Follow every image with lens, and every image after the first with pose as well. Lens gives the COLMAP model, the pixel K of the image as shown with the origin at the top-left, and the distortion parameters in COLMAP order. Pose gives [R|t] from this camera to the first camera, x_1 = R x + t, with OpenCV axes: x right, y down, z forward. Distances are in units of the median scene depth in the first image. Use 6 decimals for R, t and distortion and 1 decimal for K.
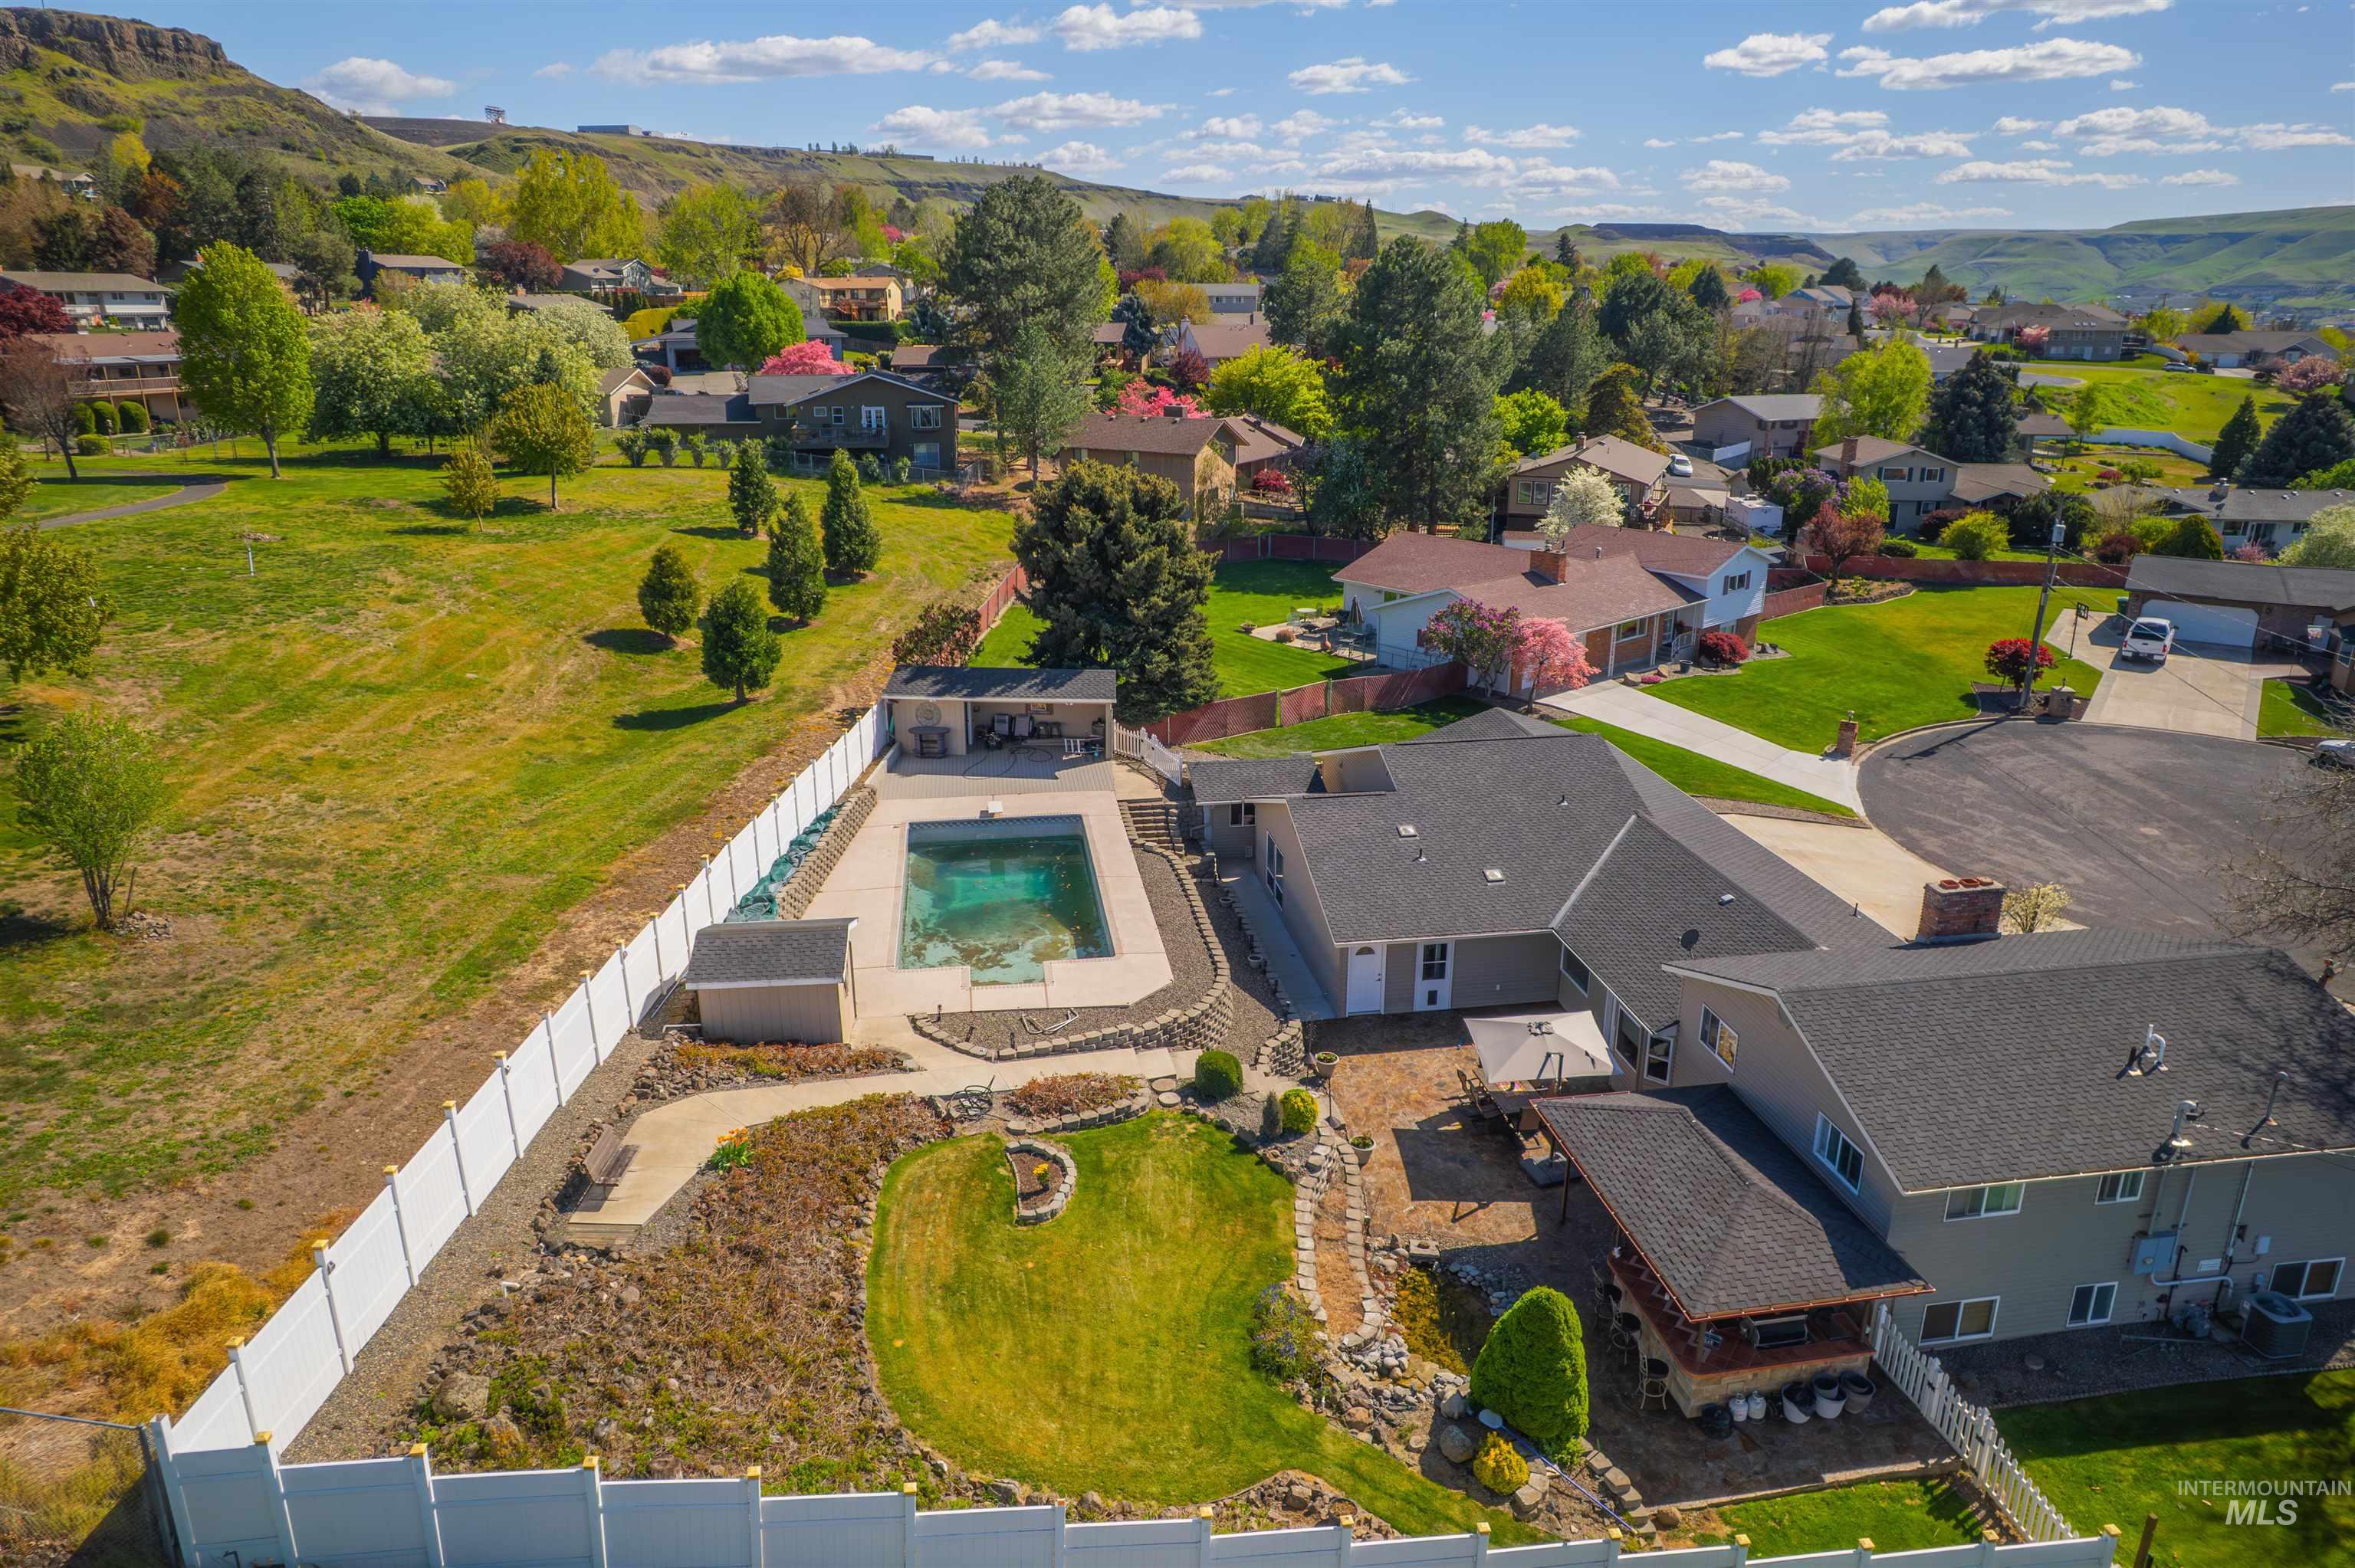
lens RADIAL K [[1523.4, 0, 1213.5], [0, 1523.4, 790.4], [0, 0, 1]] dist [-0.074282, 0.070714]
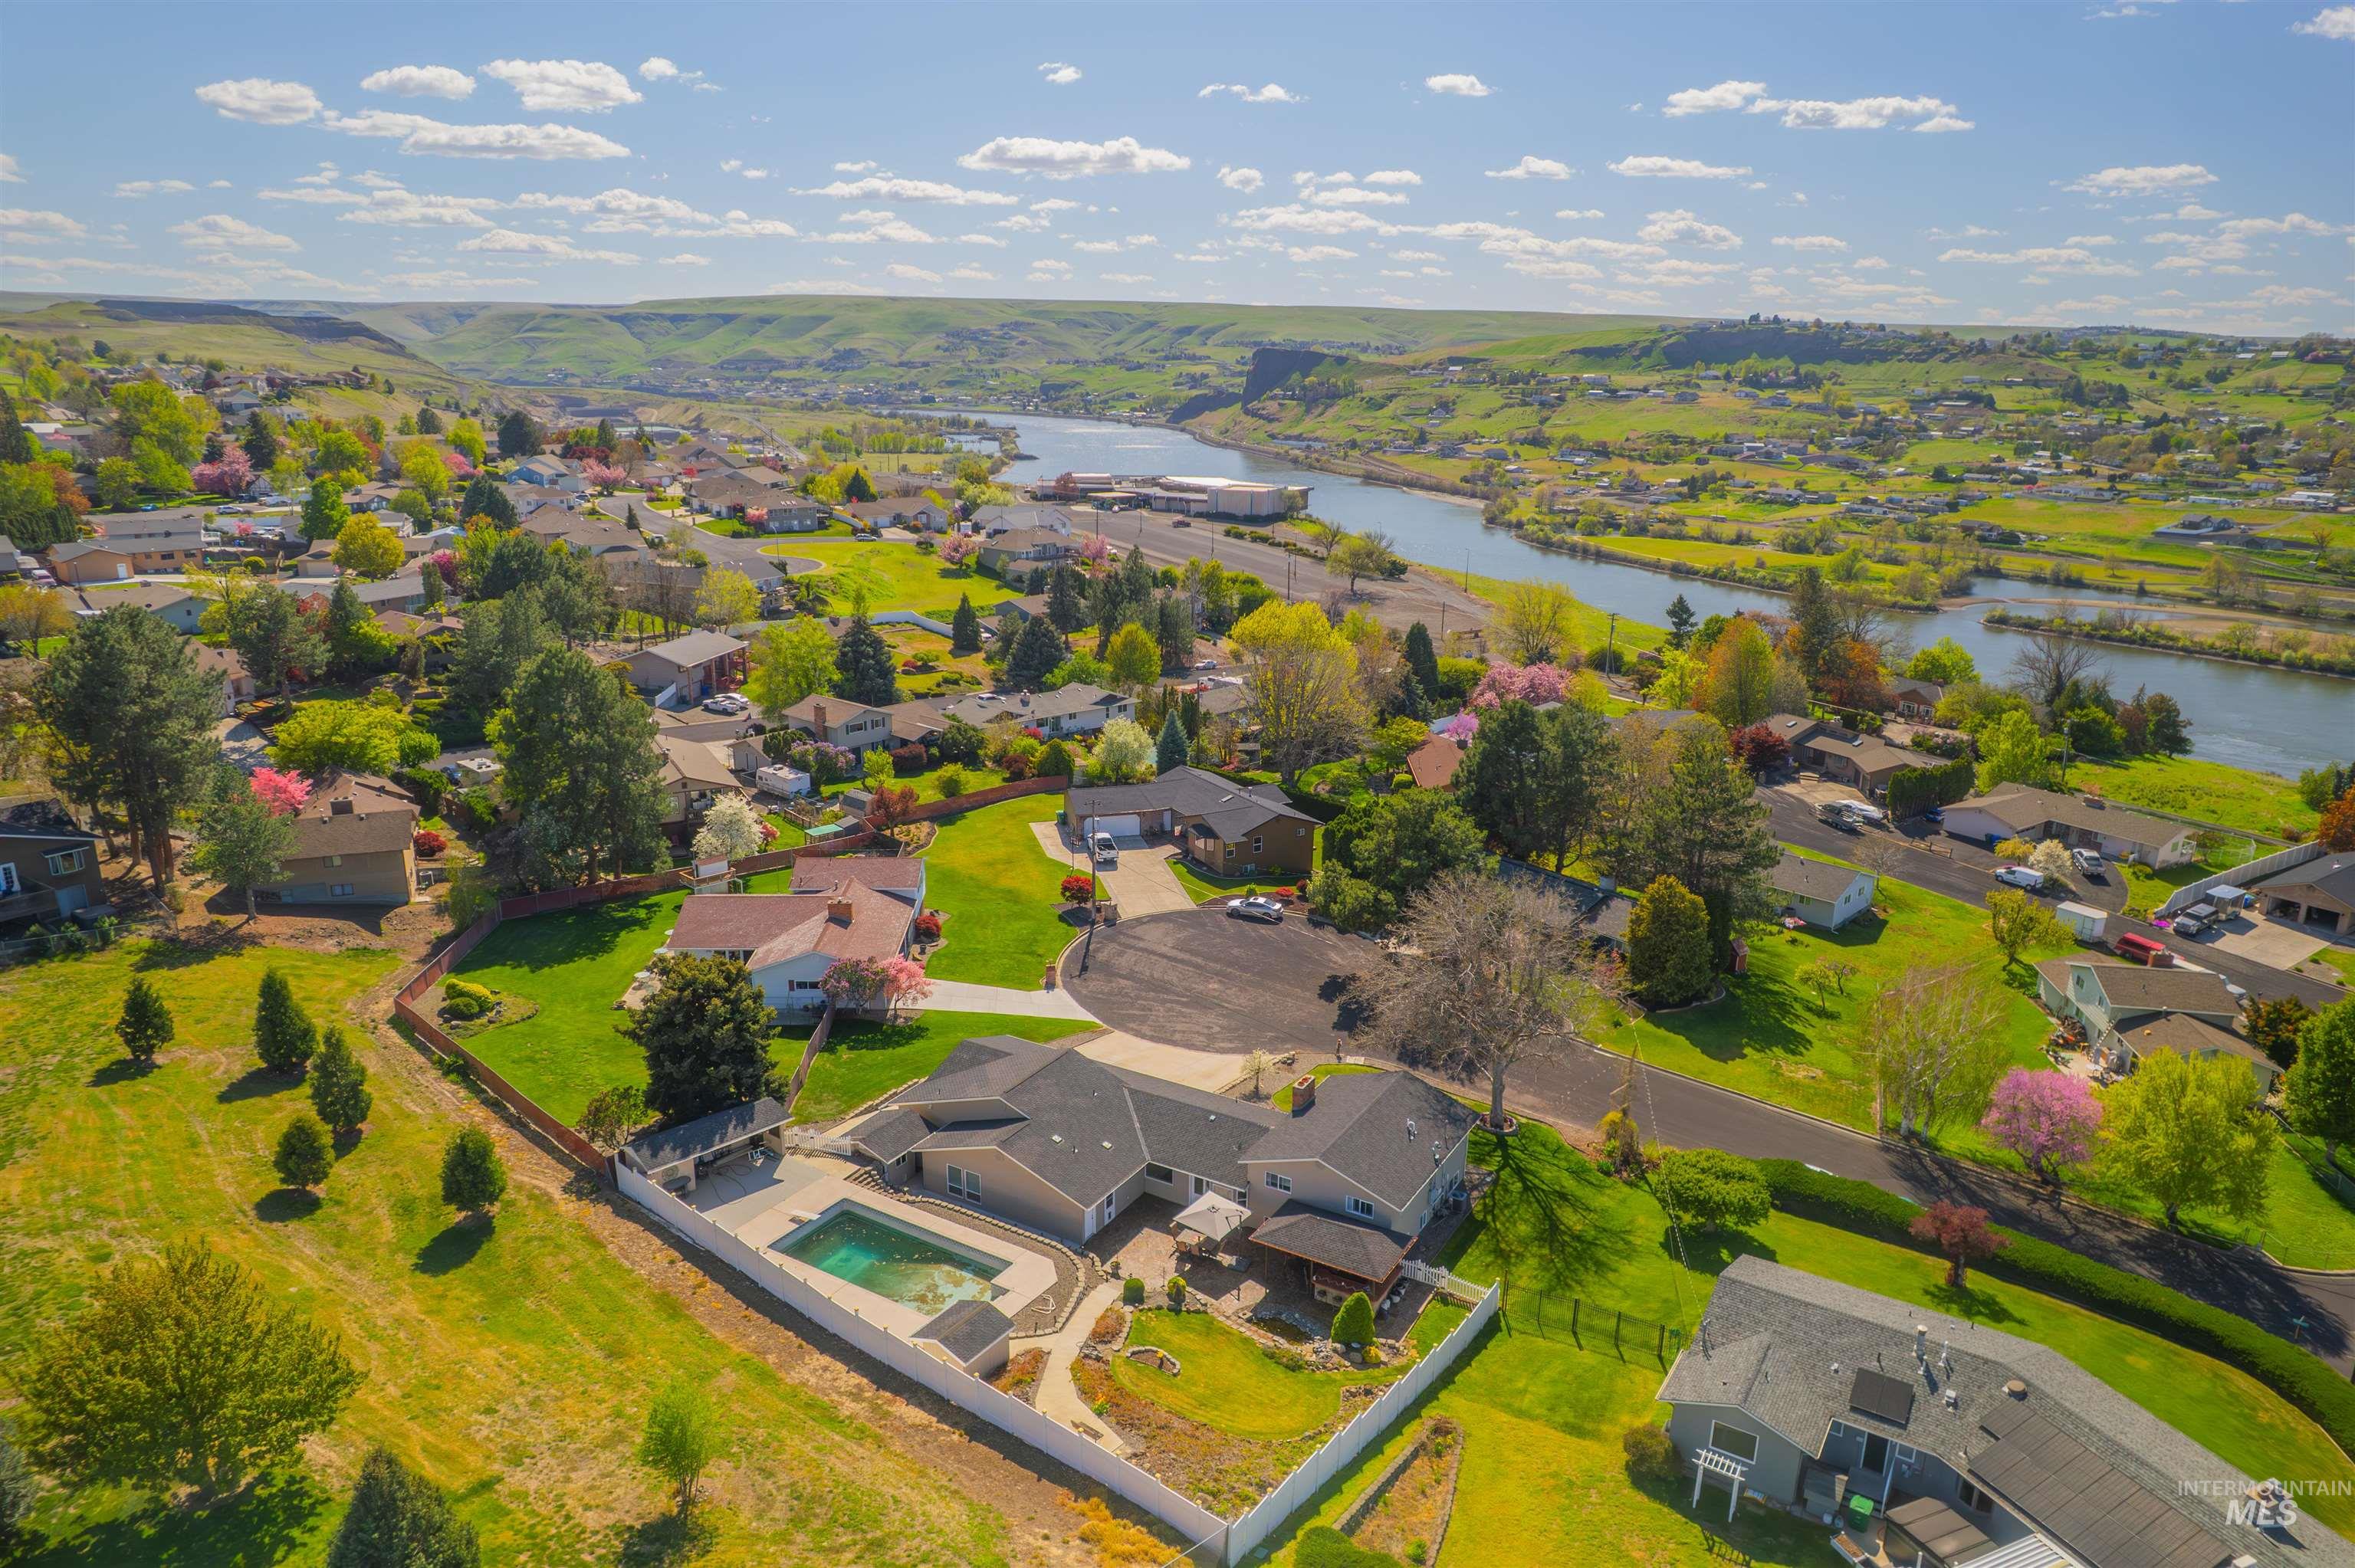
lens RADIAL K [[1523.4, 0, 1213.5], [0, 1523.4, 790.4], [0, 0, 1]] dist [-0.074282, 0.070714]
pose [[0.627885, -0.203689, 0.751180, -0.278707], [0.220772, 0.972116, 0.079062, -0.129250], [-0.746337, 0.116198, 0.655346, -0.115542]]
